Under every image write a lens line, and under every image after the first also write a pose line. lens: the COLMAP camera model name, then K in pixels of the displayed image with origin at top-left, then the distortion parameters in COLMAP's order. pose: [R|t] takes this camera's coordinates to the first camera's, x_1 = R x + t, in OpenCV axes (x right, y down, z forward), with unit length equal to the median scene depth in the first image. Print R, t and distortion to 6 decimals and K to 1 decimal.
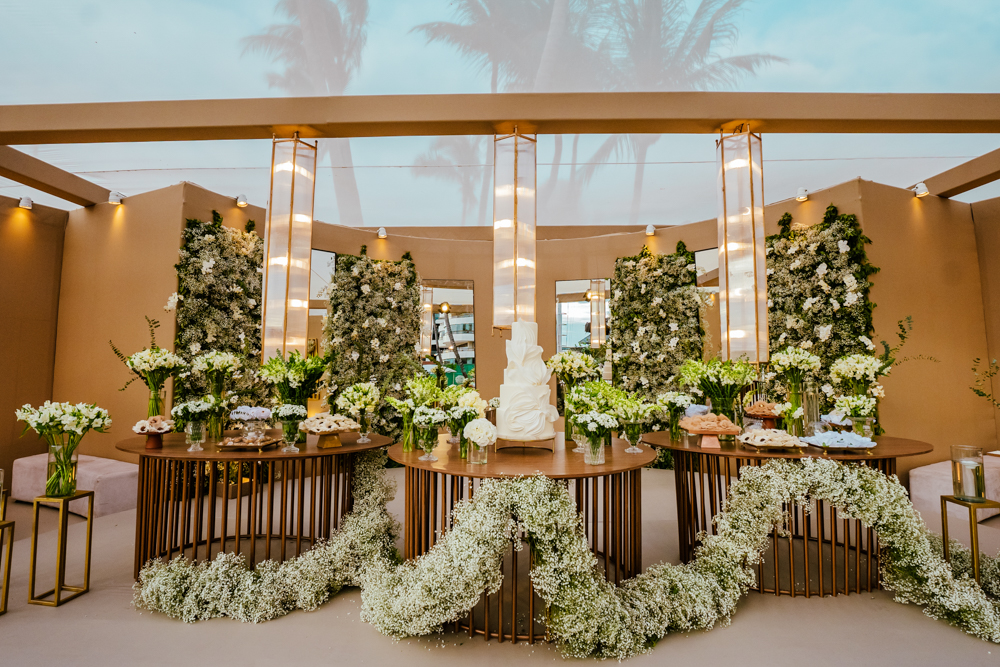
lens RADIAL K [[490.8, 0, 500.0], [0, 490.8, 317.9], [0, 0, 1]] dist [-0.052565, 0.015743]
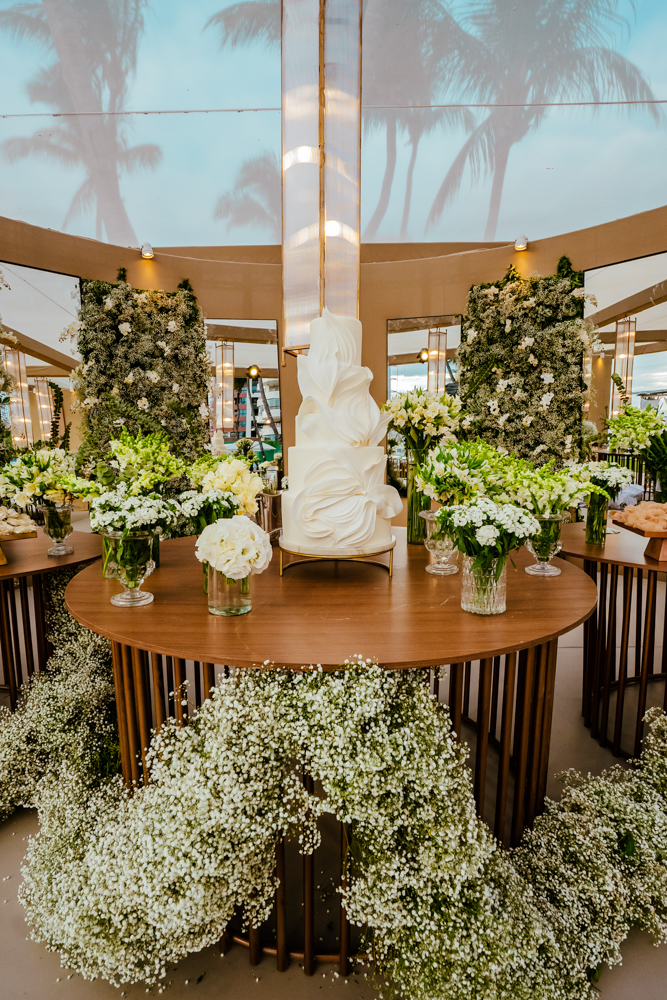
lens RADIAL K [[490.8, 0, 327.5], [0, 490.8, 510.9], [0, 0, 1]] dist [-0.052565, 0.015743]
pose [[0.999944, -0.010148, 0.003098, 0.019819], [0.009167, 0.973289, 0.229400, 0.042943], [-0.005343, -0.229359, 0.973327, 0.247938]]
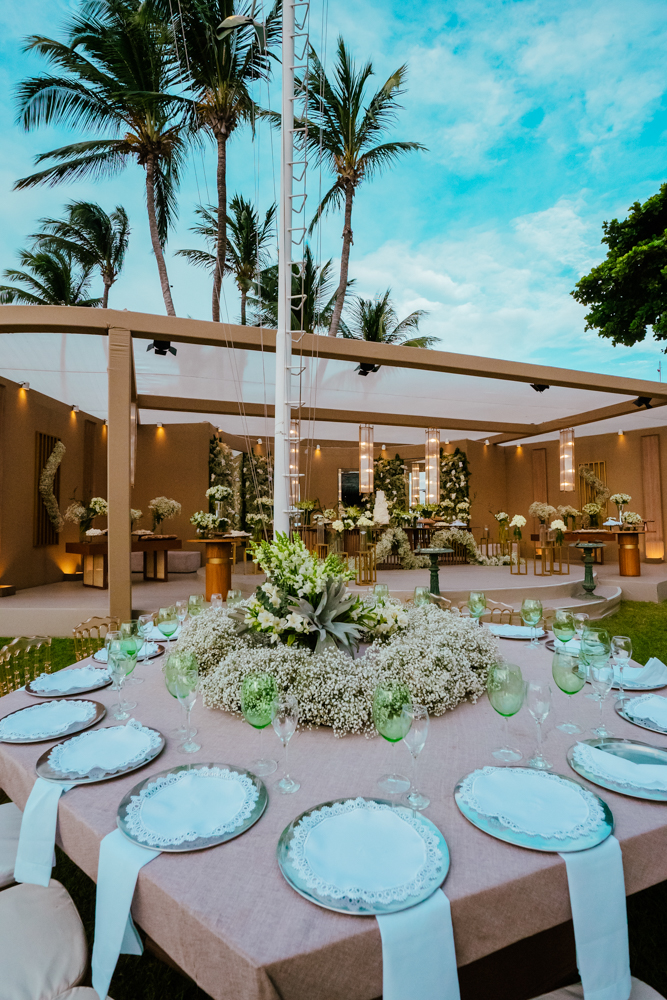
lens RADIAL K [[490.8, 0, 327.5], [0, 490.8, 510.9], [0, 0, 1]] dist [-0.052565, 0.015743]
pose [[0.933043, 0.003521, 0.359747, -0.766905], [-0.025946, 0.998007, 0.057526, -0.020296], [-0.358827, -0.063008, 0.931275, -1.033520]]
